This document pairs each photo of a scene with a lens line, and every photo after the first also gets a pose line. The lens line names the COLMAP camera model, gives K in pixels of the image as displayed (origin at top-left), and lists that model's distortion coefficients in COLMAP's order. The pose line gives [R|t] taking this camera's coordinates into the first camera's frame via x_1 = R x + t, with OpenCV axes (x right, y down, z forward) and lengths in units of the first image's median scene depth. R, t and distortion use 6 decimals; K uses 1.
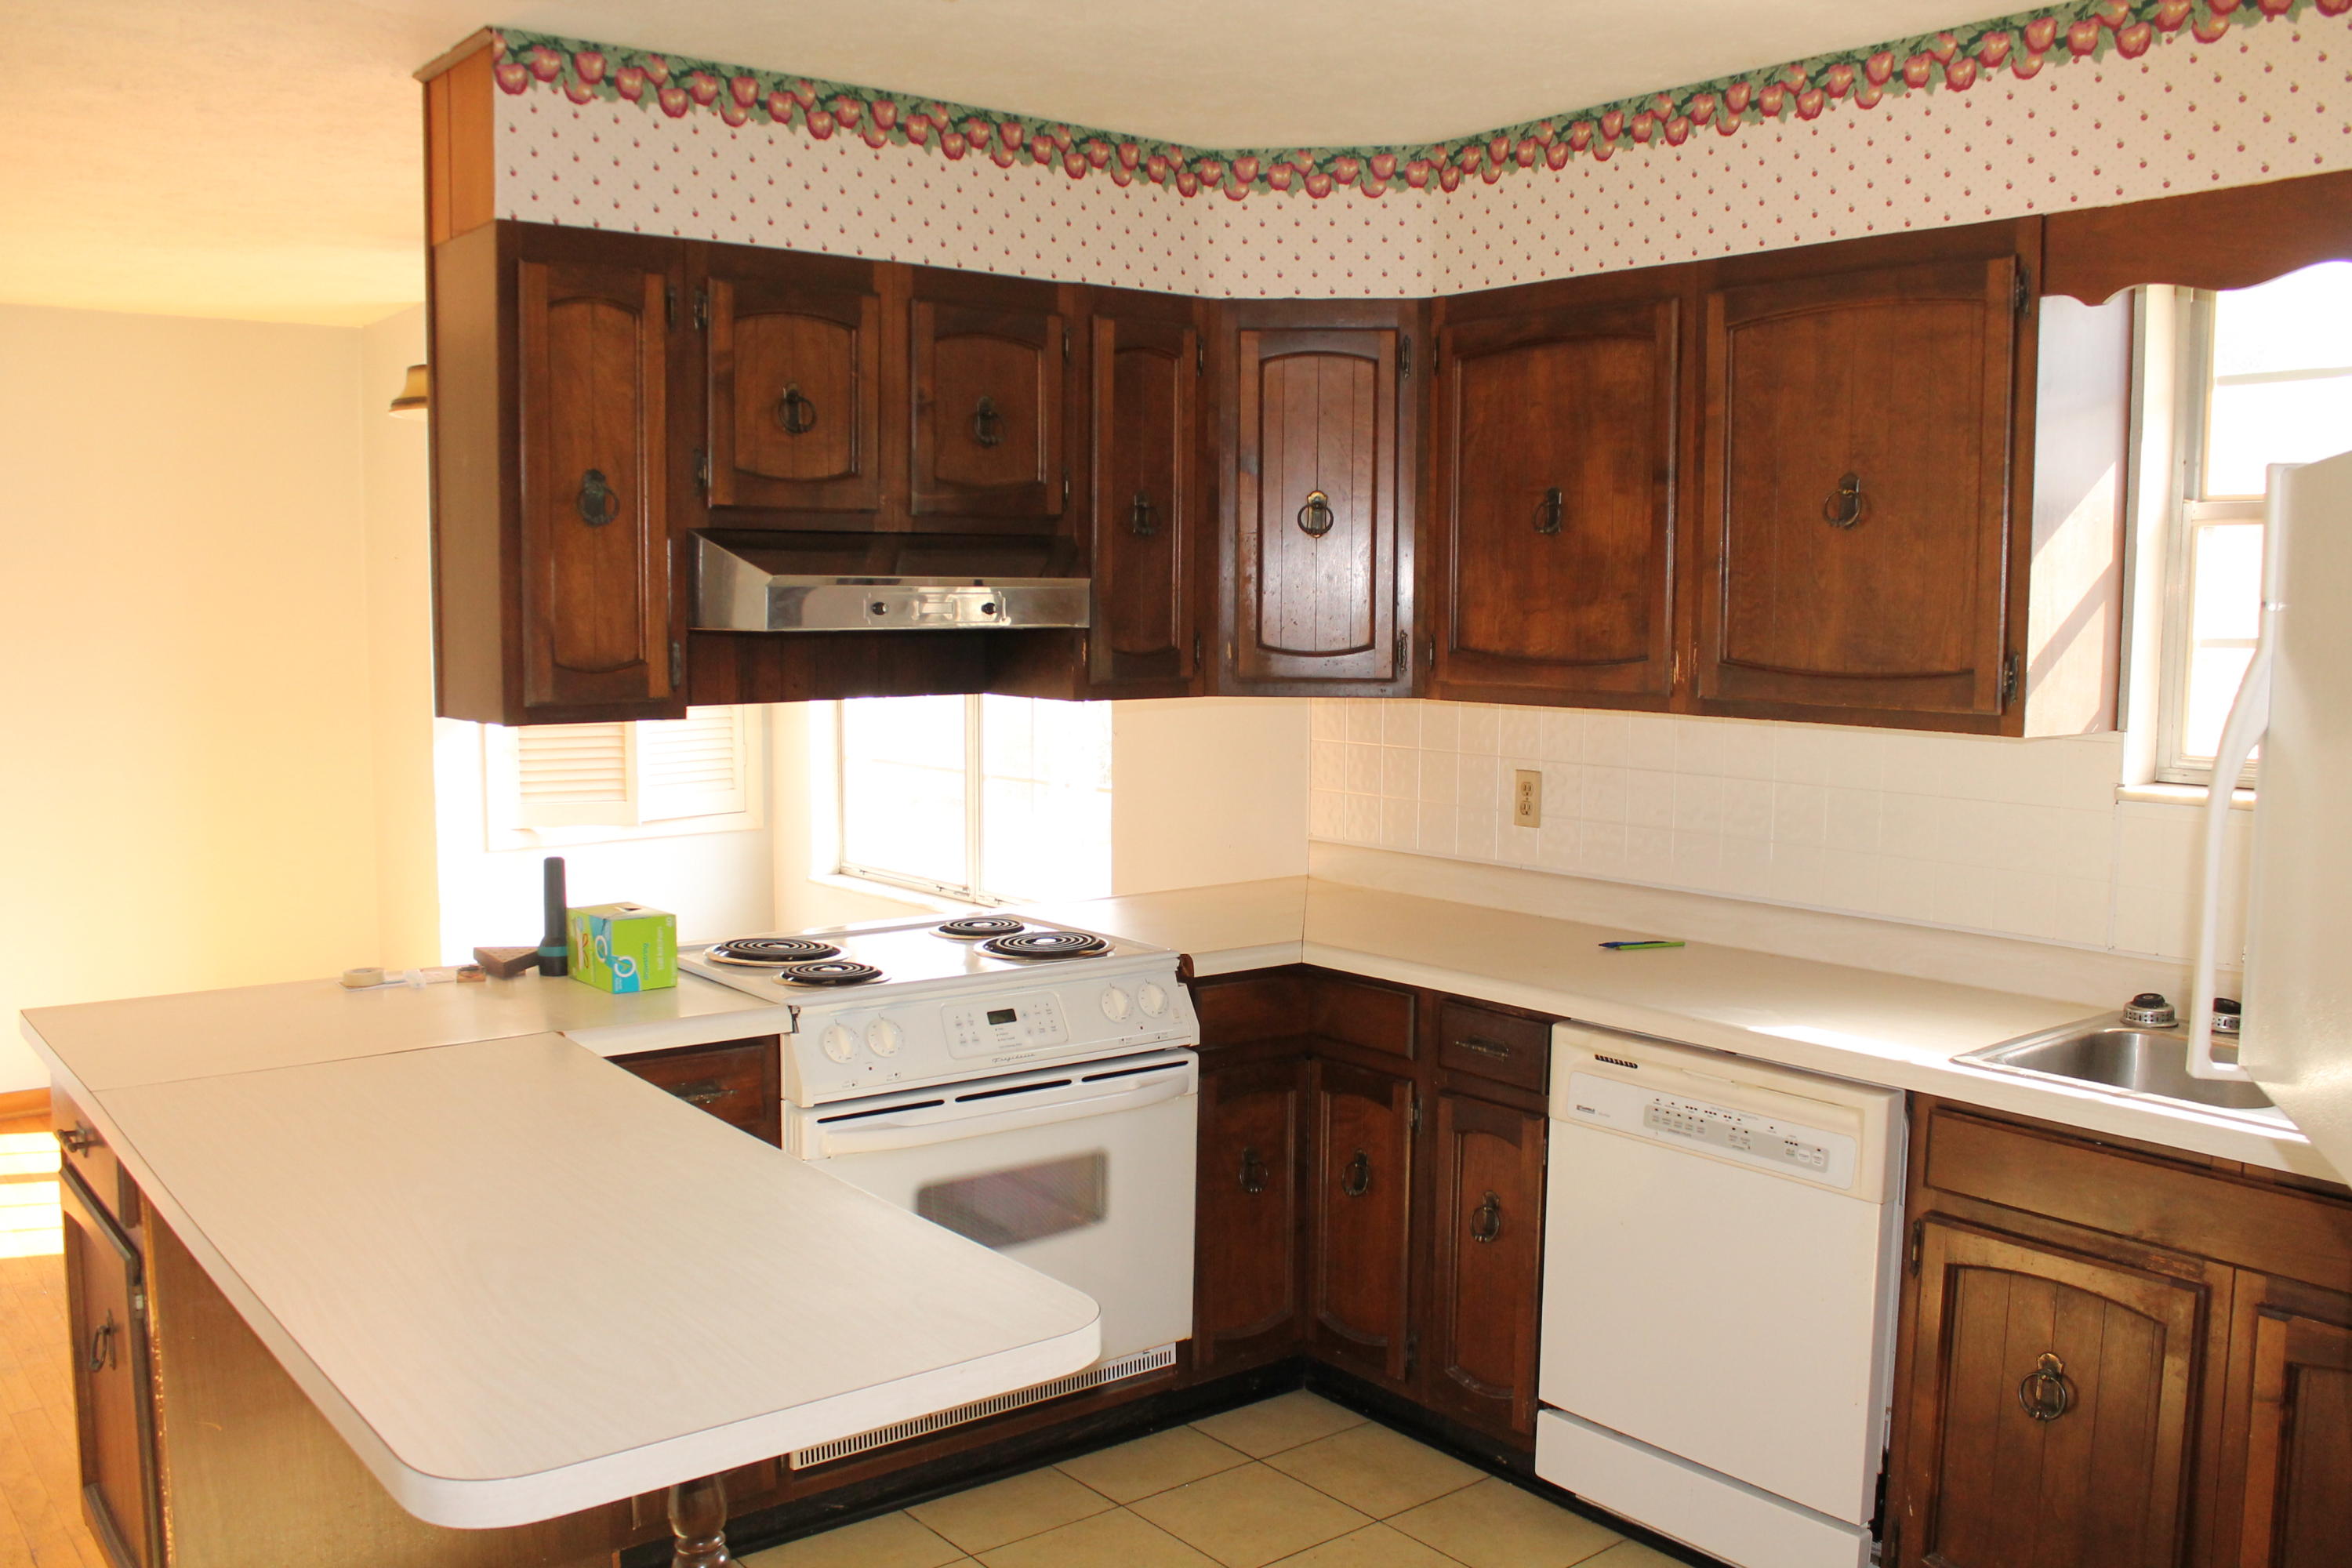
lens RADIAL K [[1979.2, 0, 1176.0], [0, 1979.2, 784.0], [0, 0, 1]] dist [-0.181814, 0.183763]
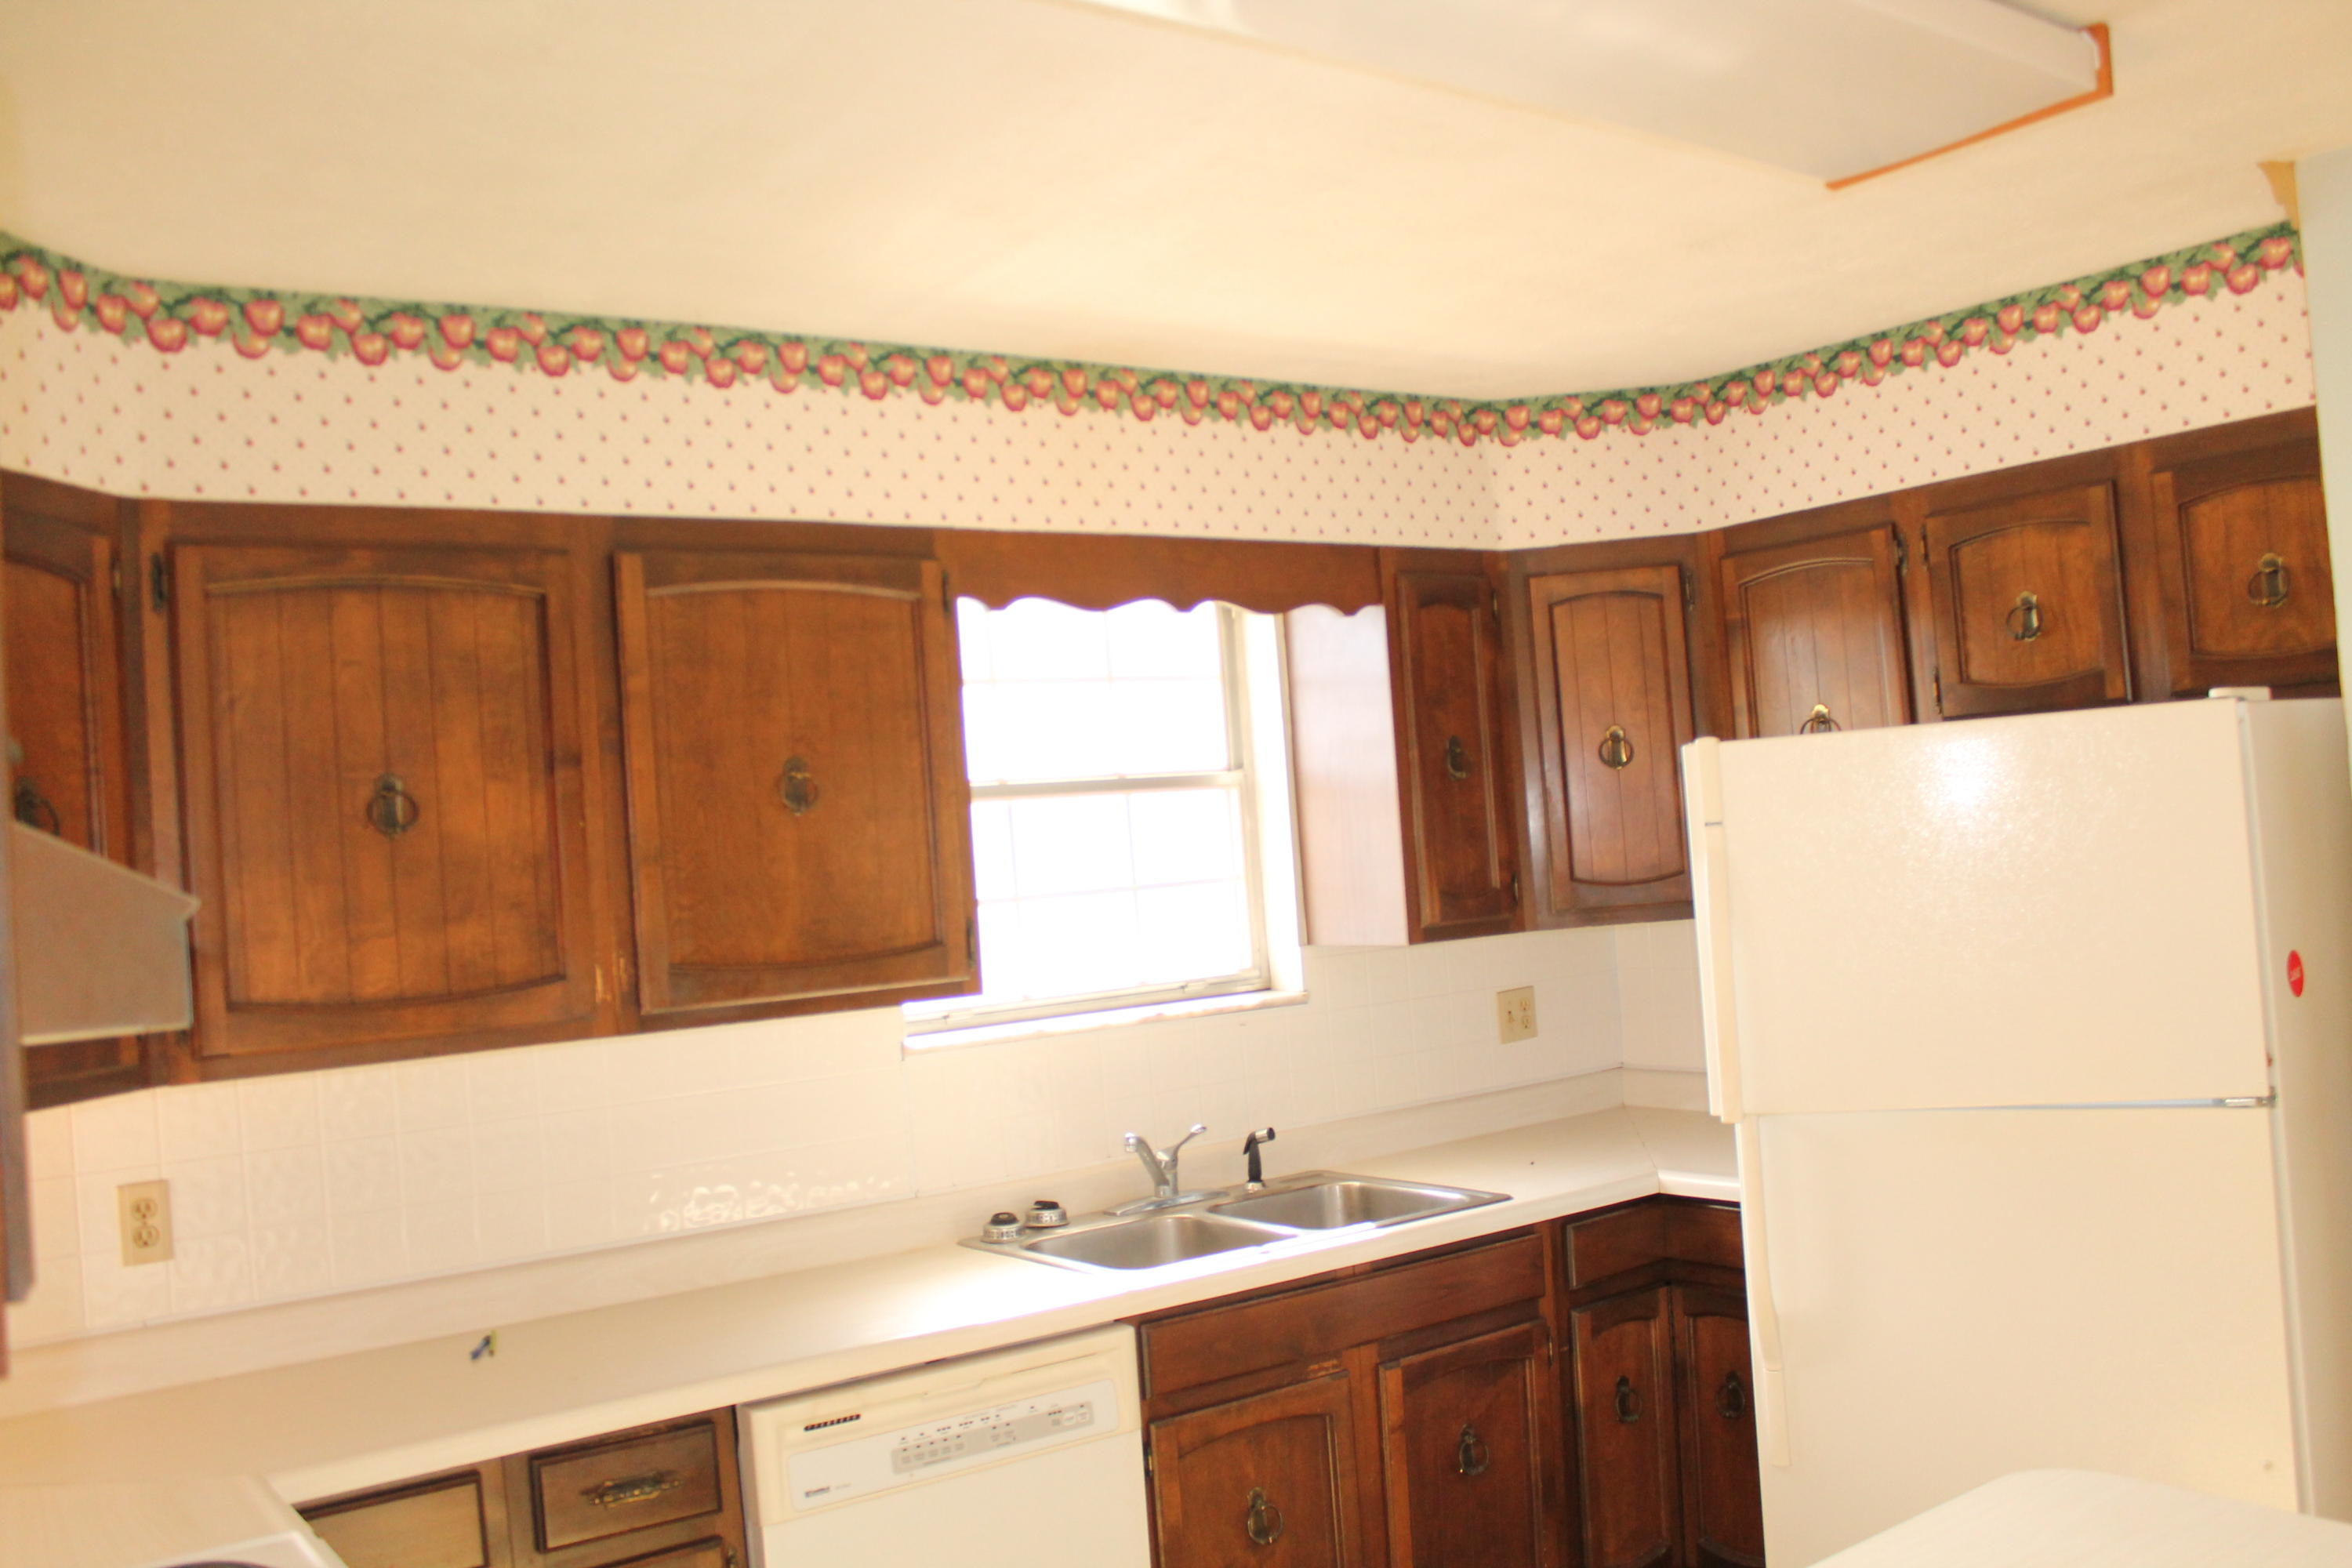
lens RADIAL K [[1979.2, 0, 1176.0], [0, 1979.2, 784.0], [0, 0, 1]] dist [-0.181814, 0.183763]
pose [[0.050445, 0.024170, 0.998434, -0.603845], [0.167107, 0.985410, -0.032298, -0.079677], [-0.984647, 0.168475, 0.045670, 0.737905]]
